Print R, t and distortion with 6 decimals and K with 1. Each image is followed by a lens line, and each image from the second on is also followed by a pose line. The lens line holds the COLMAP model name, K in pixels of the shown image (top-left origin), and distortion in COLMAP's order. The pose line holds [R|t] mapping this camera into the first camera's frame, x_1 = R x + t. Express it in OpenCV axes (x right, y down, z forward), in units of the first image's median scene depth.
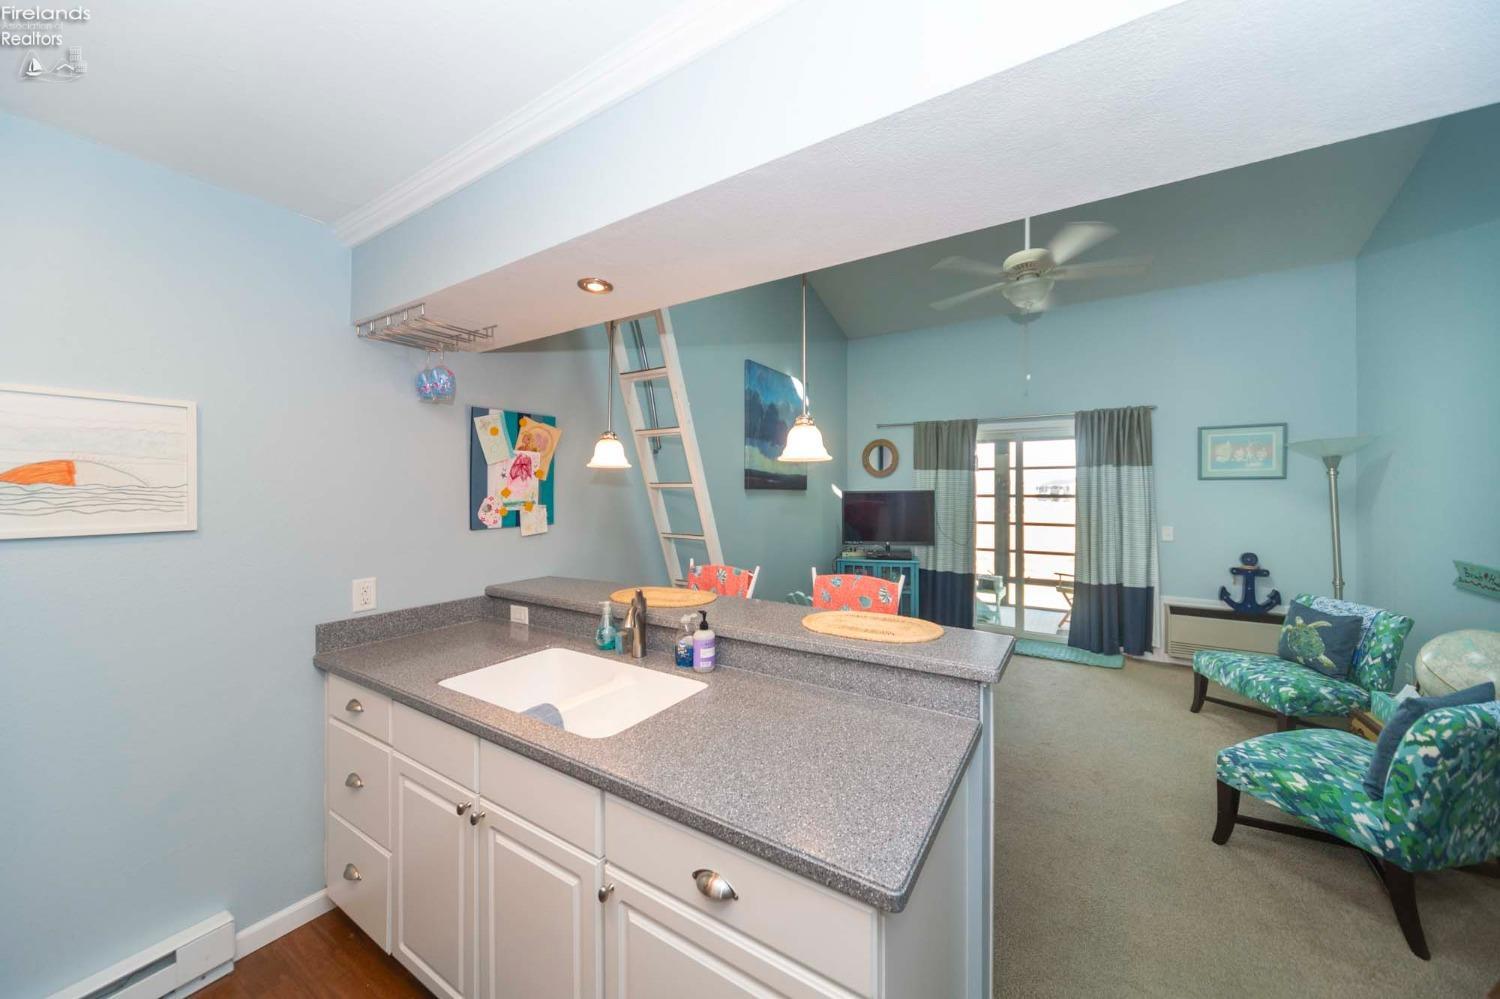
lens RADIAL K [[527.8, 0, 770.8], [0, 527.8, 492.5], [0, 0, 1]] dist [0.001461, -0.000999]
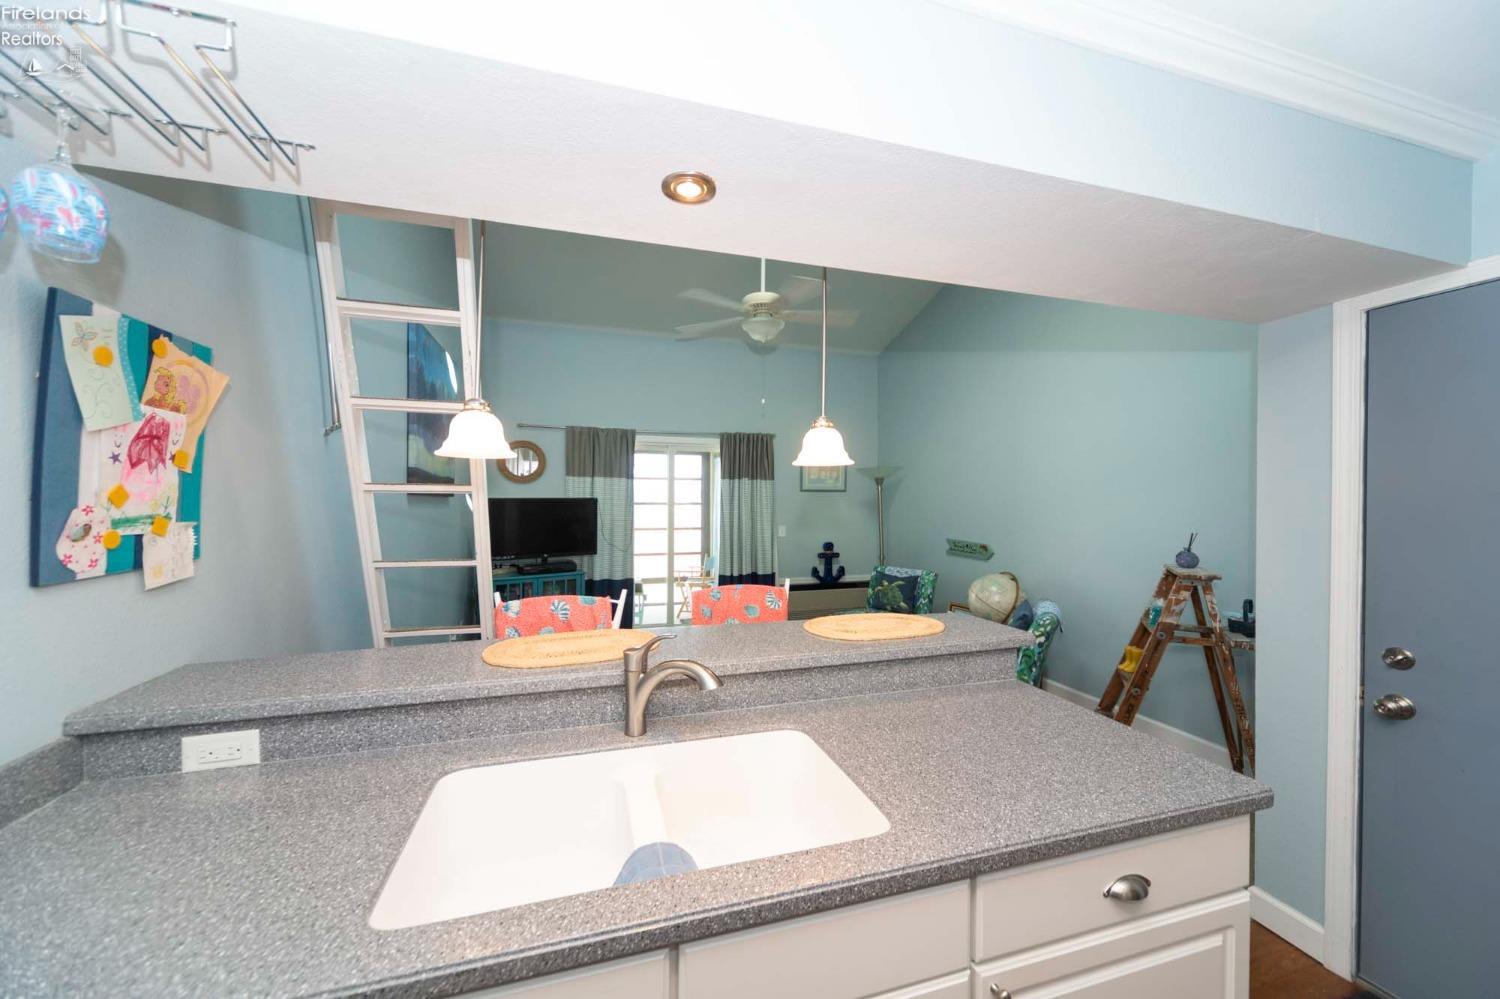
lens RADIAL K [[527.8, 0, 747.8], [0, 527.8, 497.8], [0, 0, 1]] dist [0.001461, -0.000999]
pose [[0.676470, 0.004030, 0.736459, -0.401229], [0.000999, 0.999979, -0.006391, 0.004049], [-0.736470, 0.005059, 0.676452, 0.257705]]
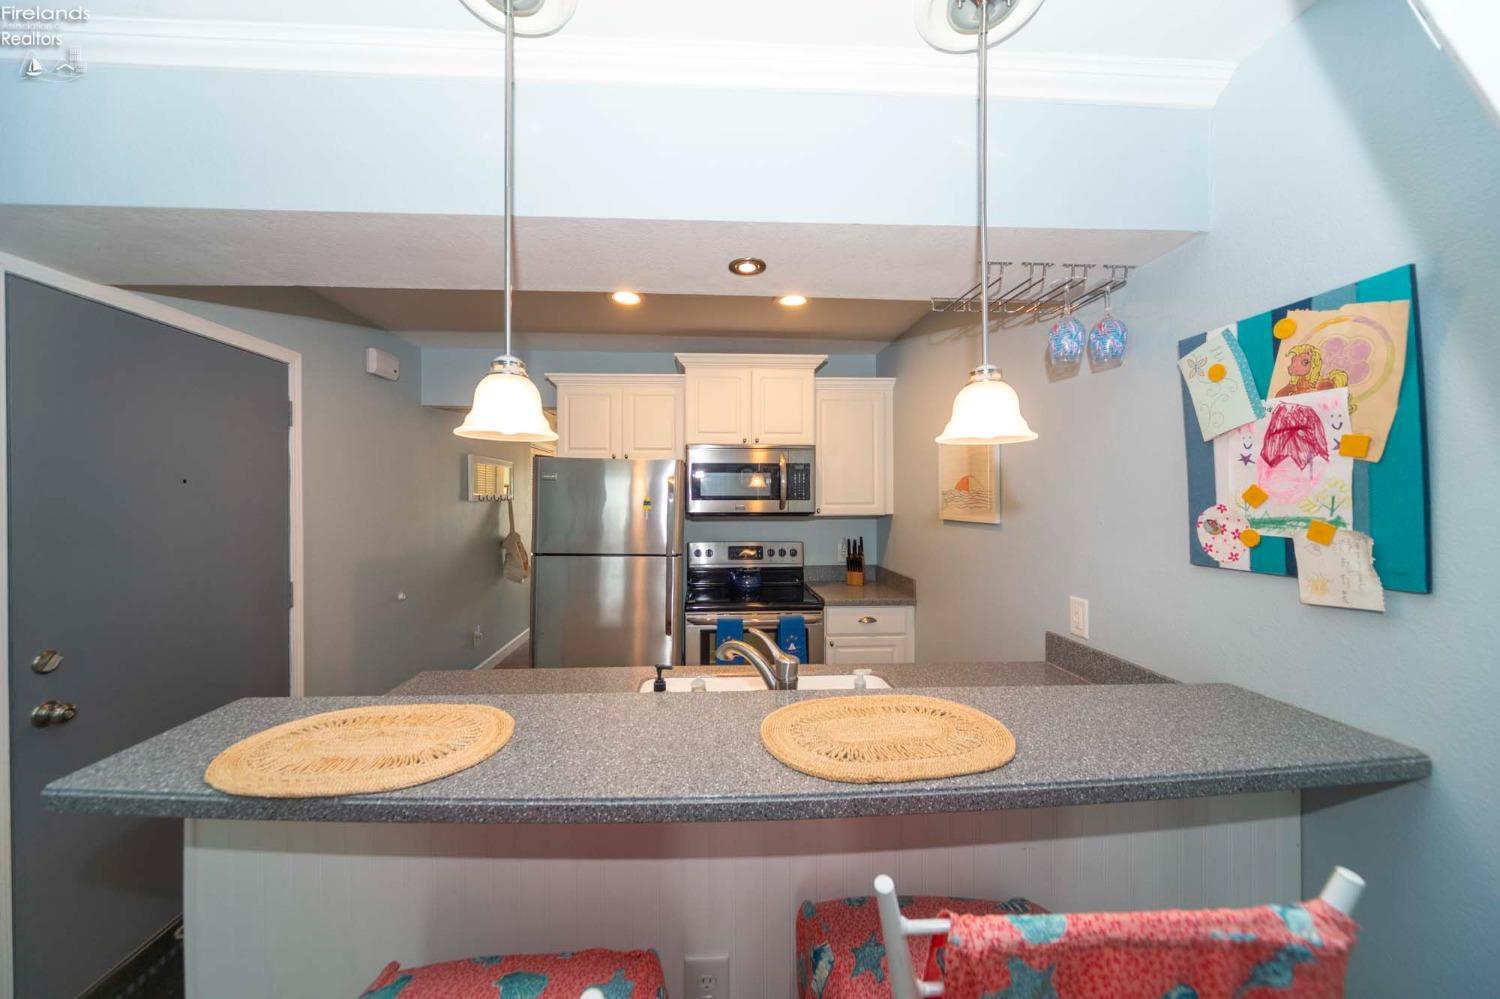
lens RADIAL K [[527.8, 0, 732.8], [0, 527.8, 501.4], [0, 0, 1]] dist [0.001461, -0.000999]
pose [[-0.833193, 0.005120, -0.552958, 0.107641], [-0.003023, 0.999900, 0.013814, -0.000347], [0.552973, 0.013181, -0.833095, 0.965298]]
